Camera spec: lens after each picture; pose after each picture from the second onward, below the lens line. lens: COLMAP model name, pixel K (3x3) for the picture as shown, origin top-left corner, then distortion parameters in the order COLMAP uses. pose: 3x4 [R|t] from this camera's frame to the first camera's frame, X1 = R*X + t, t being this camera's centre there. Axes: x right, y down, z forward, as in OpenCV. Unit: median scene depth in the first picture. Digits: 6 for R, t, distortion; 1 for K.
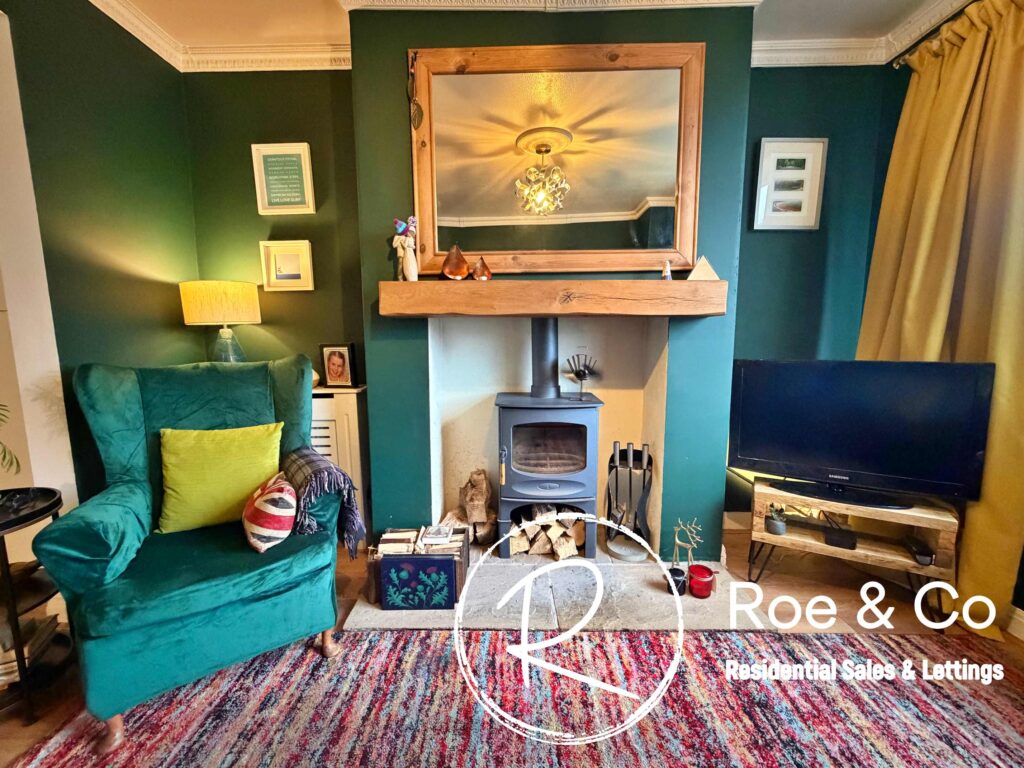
lens RADIAL K [[414.0, 0, 509.0], [0, 414.0, 382.5], [0, 0, 1]] dist [0.000748, -0.000512]
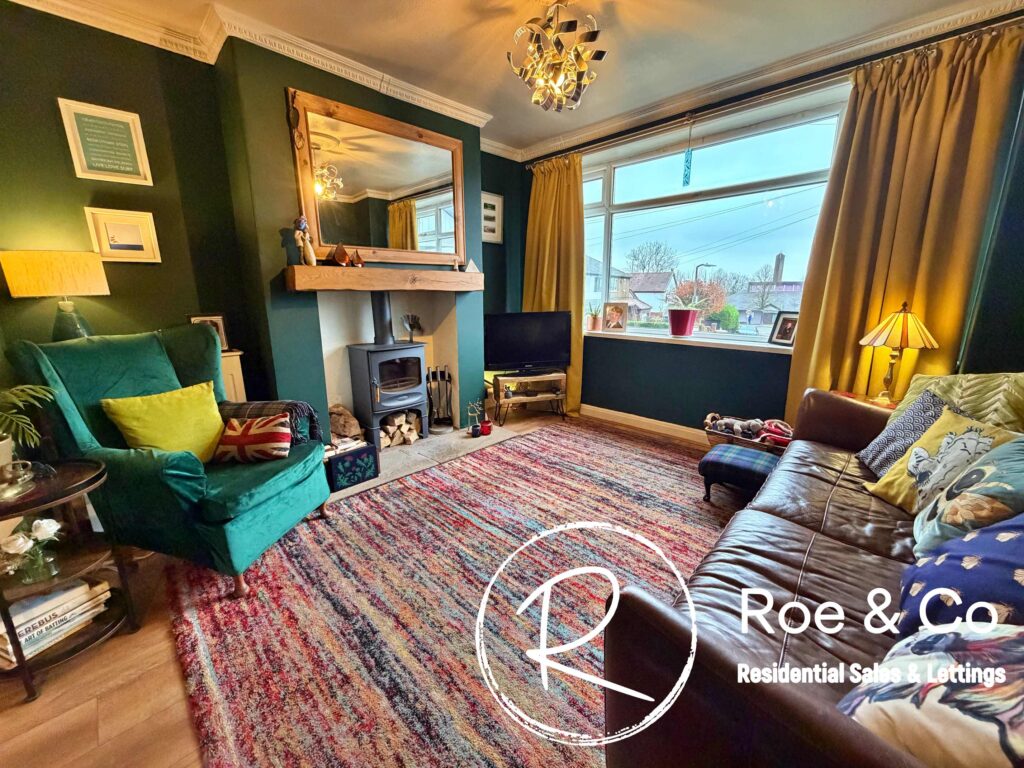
lens RADIAL K [[407.3, 0, 508.9], [0, 407.3, 383.6], [0, 0, 1]] dist [0.000214, -0.000634]
pose [[0.697155, -0.155965, 0.699750, -0.761171], [0.088972, 0.987326, 0.131419, 0.025298], [-0.711378, -0.029361, 0.702196, -0.421336]]
